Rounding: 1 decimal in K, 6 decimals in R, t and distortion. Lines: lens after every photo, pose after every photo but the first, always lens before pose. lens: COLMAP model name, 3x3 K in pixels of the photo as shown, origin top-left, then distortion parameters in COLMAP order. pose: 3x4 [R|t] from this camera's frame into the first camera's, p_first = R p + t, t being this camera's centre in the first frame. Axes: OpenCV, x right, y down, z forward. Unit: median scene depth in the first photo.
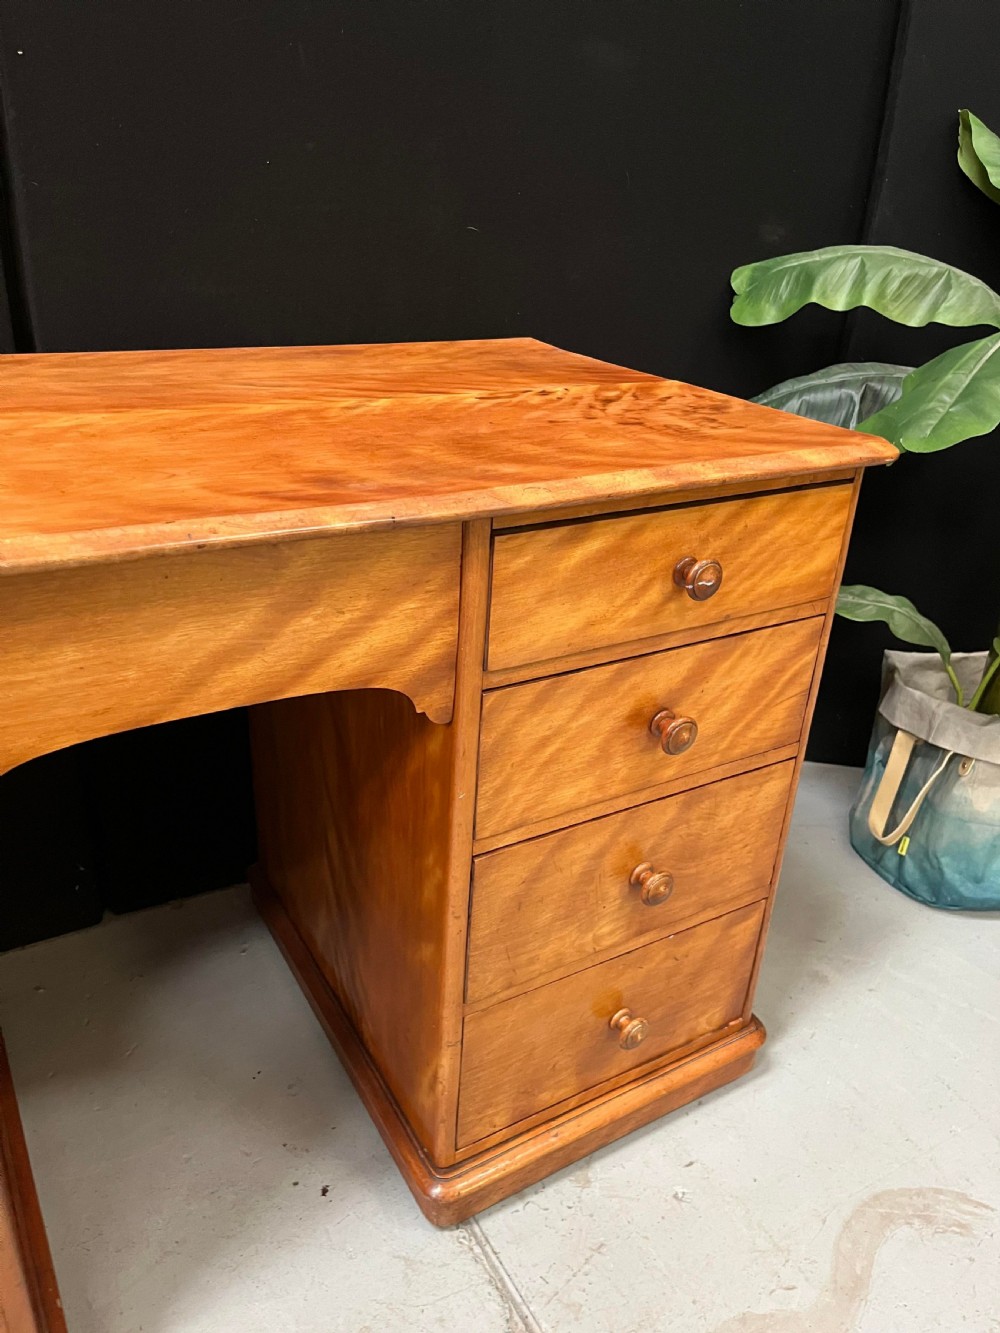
lens RADIAL K [[1017.4, 0, 507.7], [0, 1017.4, 657.2], [0, 0, 1]] dist [0.060903, -0.087987]
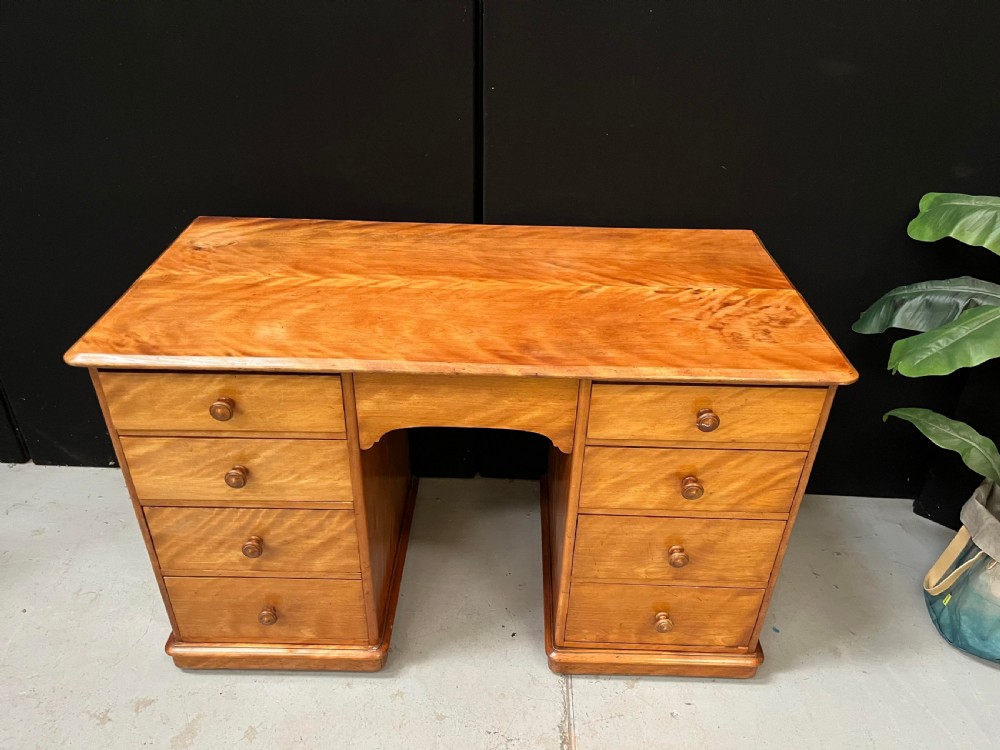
lens RADIAL K [[763.3, 0, 508.2], [0, 763.3, 383.9], [0, 0, 1]] dist [0.060903, -0.087987]
pose [[0.851005, 0.258690, -0.457024, 0.433966], [-0.206579, 0.965000, 0.161558, -0.256305], [0.482821, -0.043075, 0.874659, -0.405941]]
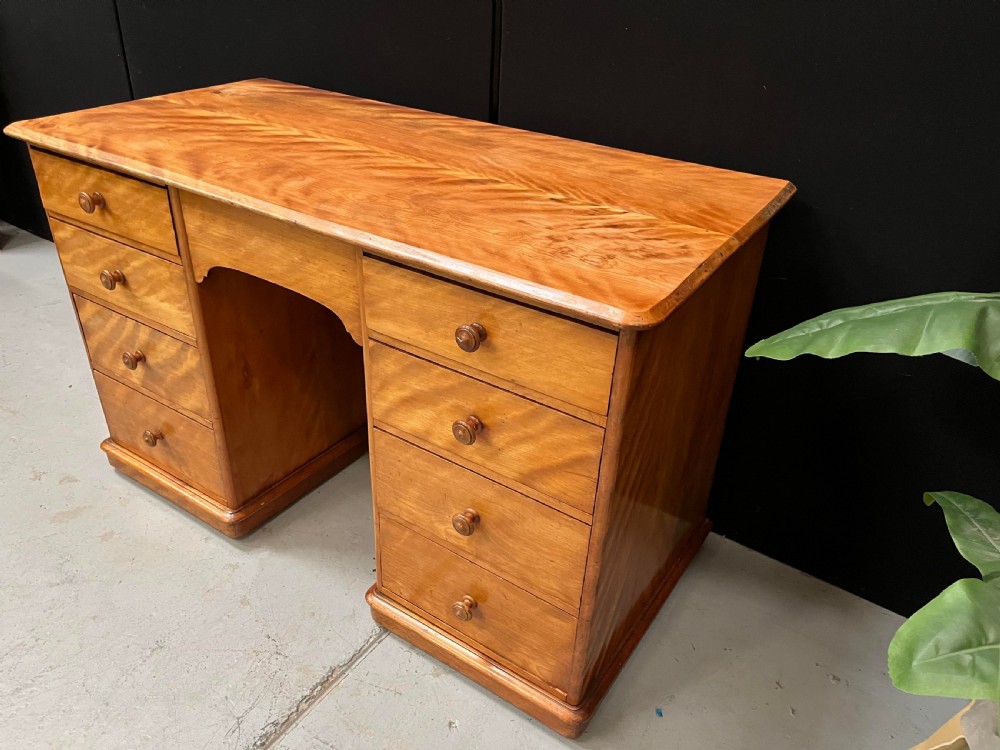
lens RADIAL K [[763.3, 0, 493.1], [0, 763.3, 382.7], [0, 0, 1]] dist [0.060903, -0.087987]
pose [[0.424502, 0.445363, -0.788321, 0.947388], [-0.398494, 0.873701, 0.279014, -0.292892], [0.813020, 0.195699, 0.548362, 0.343220]]
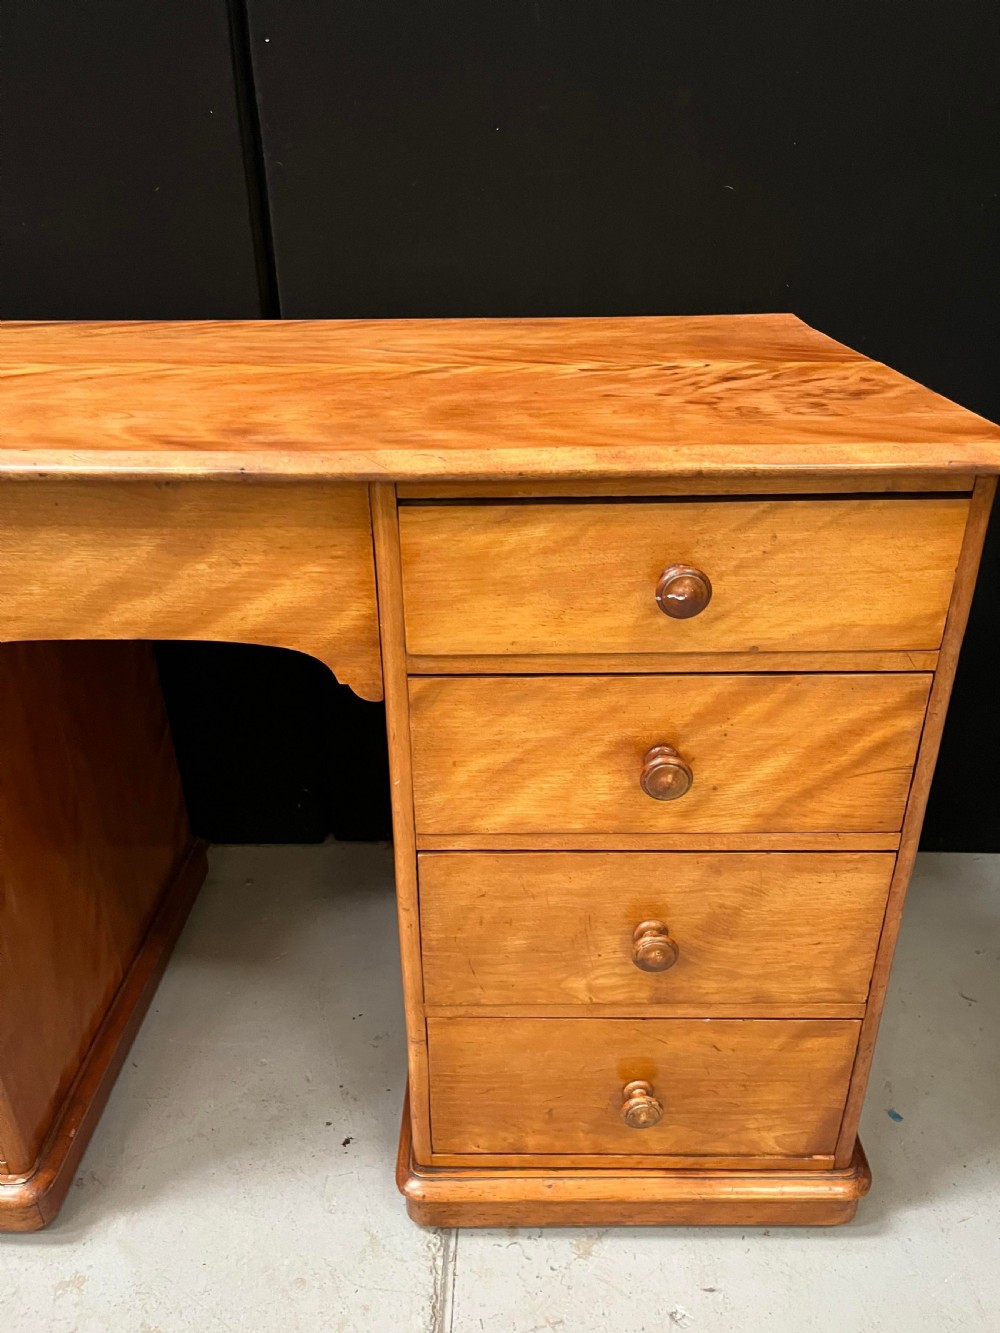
lens RADIAL K [[1017.4, 0, 504.8], [0, 1017.4, 677.7], [0, 0, 1]] dist [0.060903, -0.087987]
pose [[0.850884, 0.180594, -0.493337, 0.402304], [-0.172504, 0.983035, 0.062330, -0.029460], [0.496224, 0.032067, 0.867602, 0.184463]]
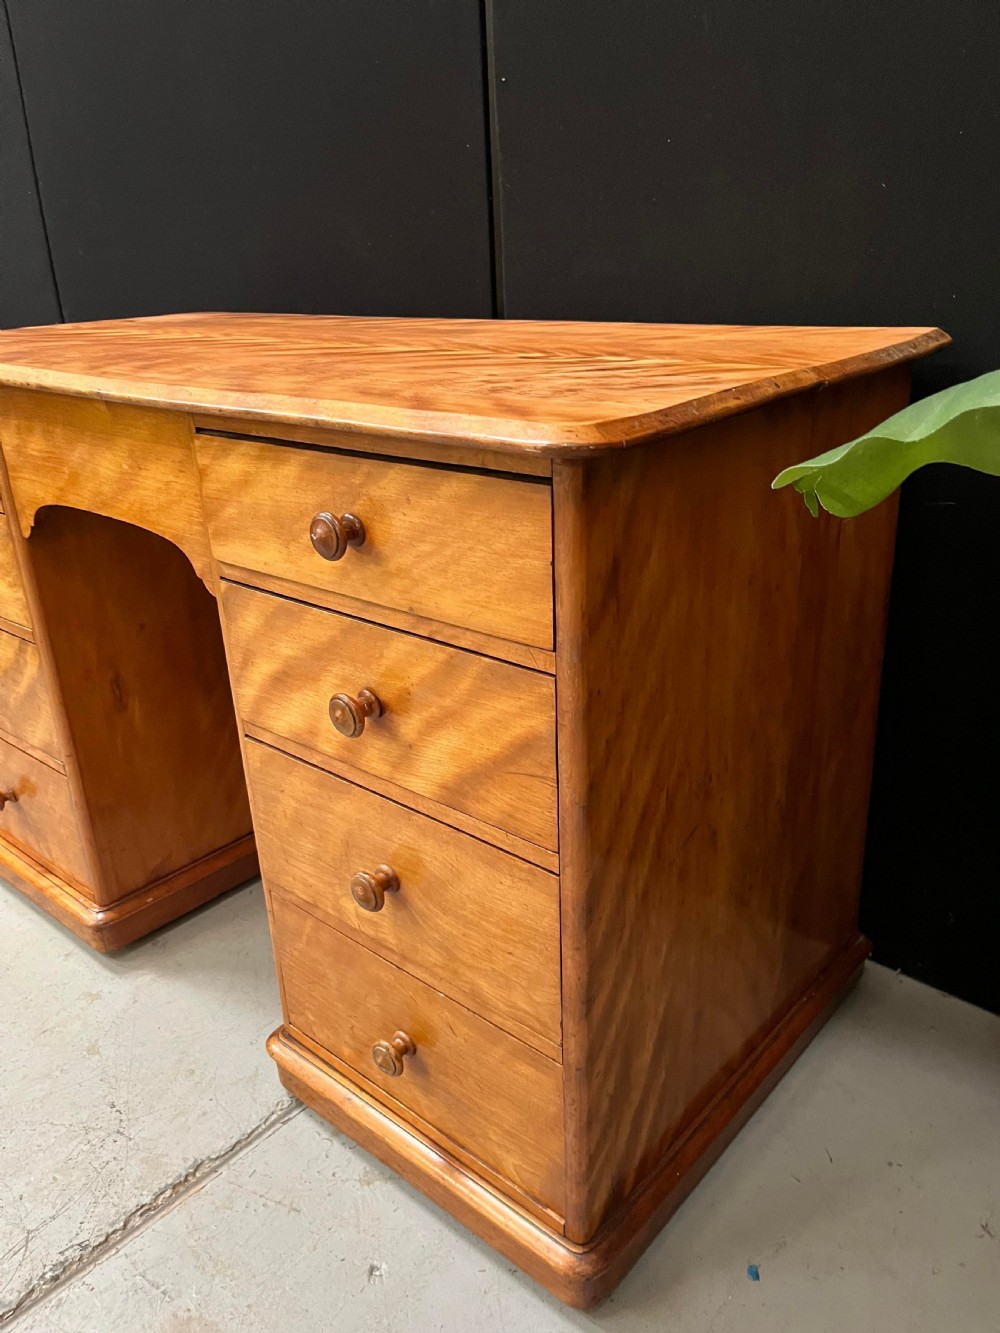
lens RADIAL K [[1017.4, 0, 504.1], [0, 1017.4, 668.2], [0, 0, 1]] dist [0.060903, -0.087987]
pose [[0.304914, 0.309020, -0.900852, 0.897255], [-0.354613, 0.914719, 0.193750, -0.164303], [0.883899, 0.260377, 0.388493, 0.677170]]
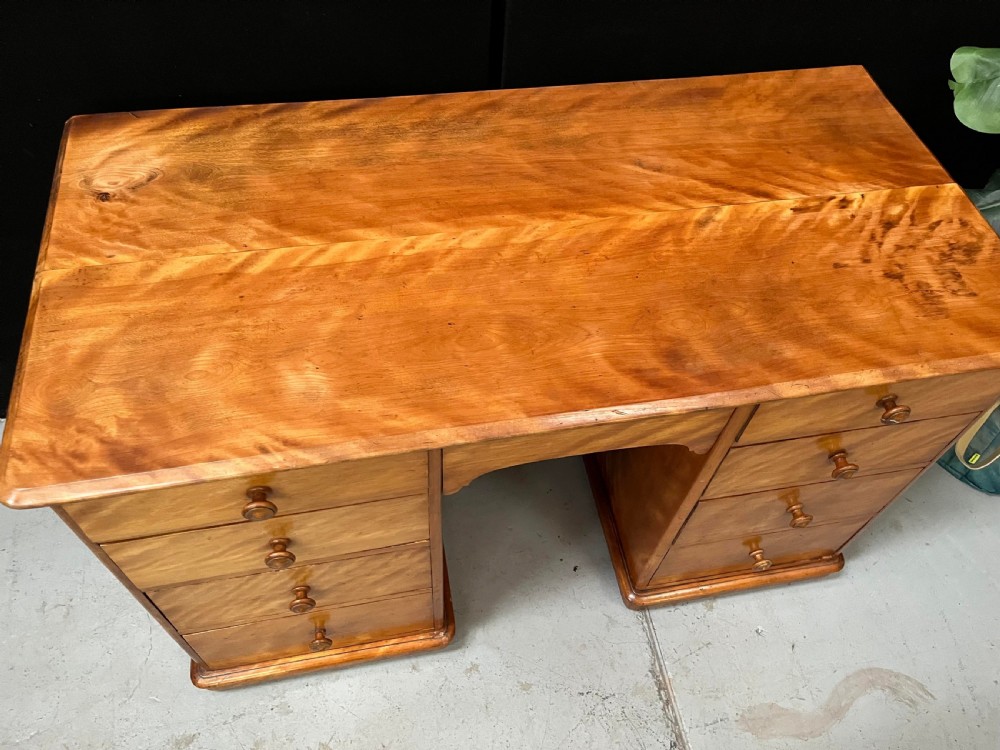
lens RADIAL K [[763.3, 0, 508.8], [0, 763.3, 384.4], [0, 0, 1]] dist [0.060903, -0.087987]
pose [[0.939831, 0.282087, -0.192728, -0.122953], [-0.158871, 0.860283, 0.484430, -0.490460], [0.302452, -0.424664, 0.853336, -0.133485]]
